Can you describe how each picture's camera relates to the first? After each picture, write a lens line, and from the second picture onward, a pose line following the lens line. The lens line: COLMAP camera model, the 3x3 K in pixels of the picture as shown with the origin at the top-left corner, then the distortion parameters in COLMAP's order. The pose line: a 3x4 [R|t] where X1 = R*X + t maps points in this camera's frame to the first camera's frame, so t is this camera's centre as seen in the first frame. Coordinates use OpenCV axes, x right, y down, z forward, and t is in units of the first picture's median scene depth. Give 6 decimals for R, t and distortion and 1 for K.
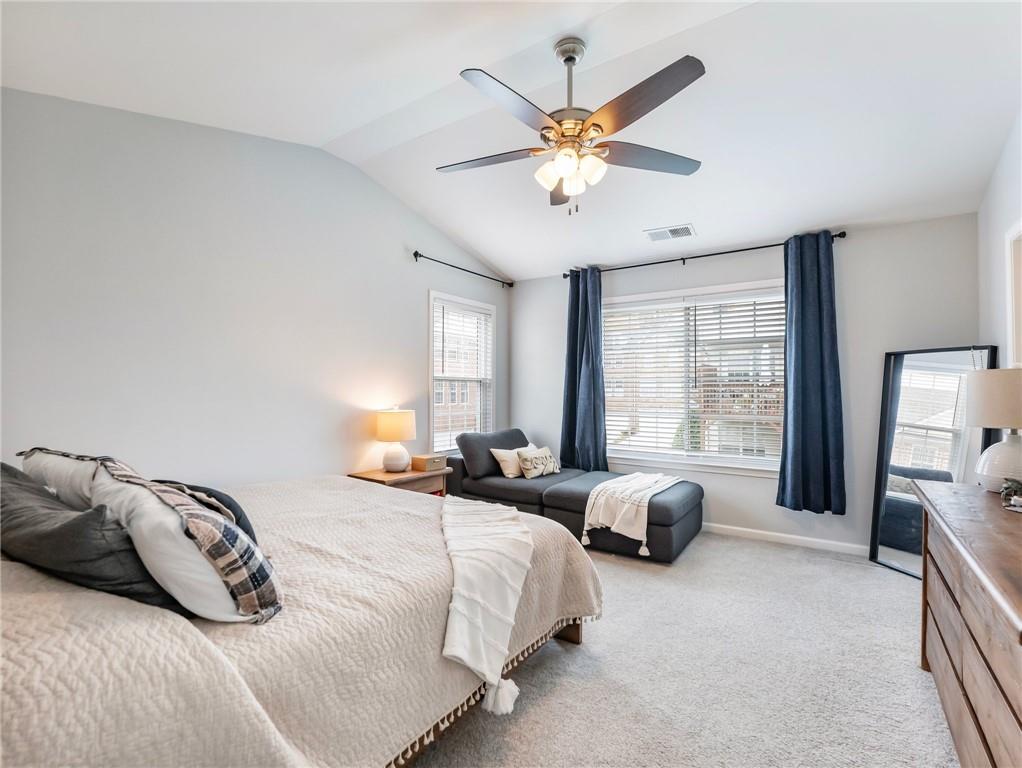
lens RADIAL K [[474.1, 0, 509.4], [0, 474.1, 389.0], [0, 0, 1]] dist [0.000964, 0.000058]
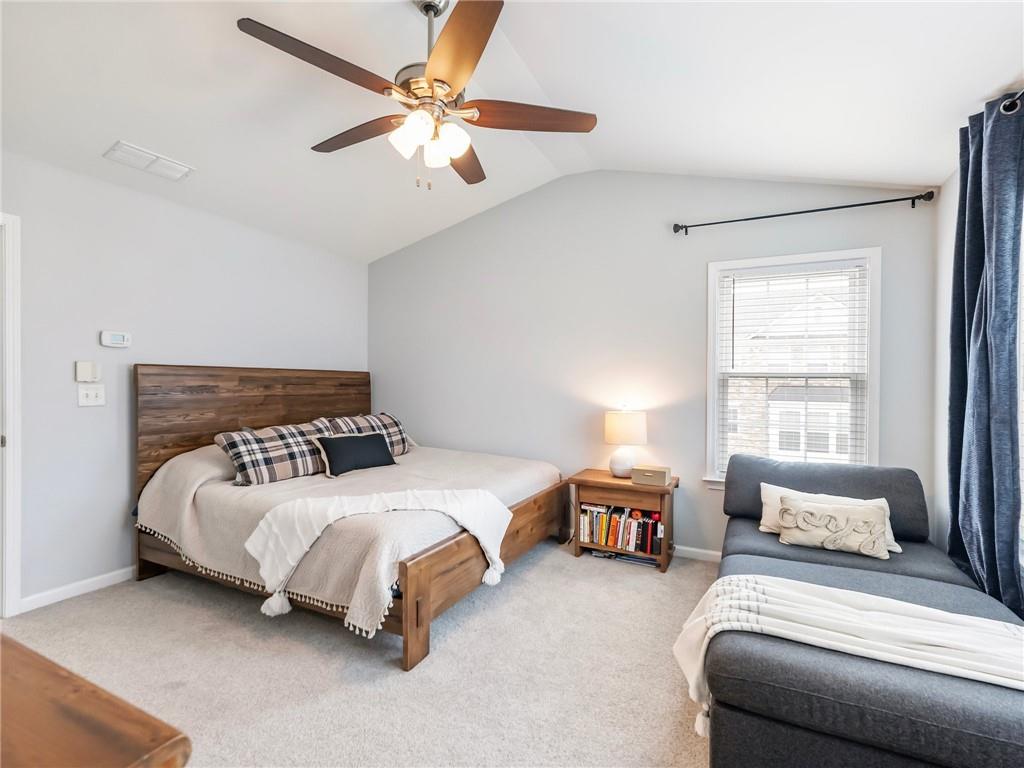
lens RADIAL K [[488.4, 0, 512.0], [0, 488.4, 384.0], [0, 0, 1]] dist [-0.015137, -0.000044]
pose [[0.145474, 0.001661, -0.989361, 0.597379], [-0.003781, 0.999992, 0.001123, -0.009619], [0.989355, 0.003577, 0.145479, 0.578849]]
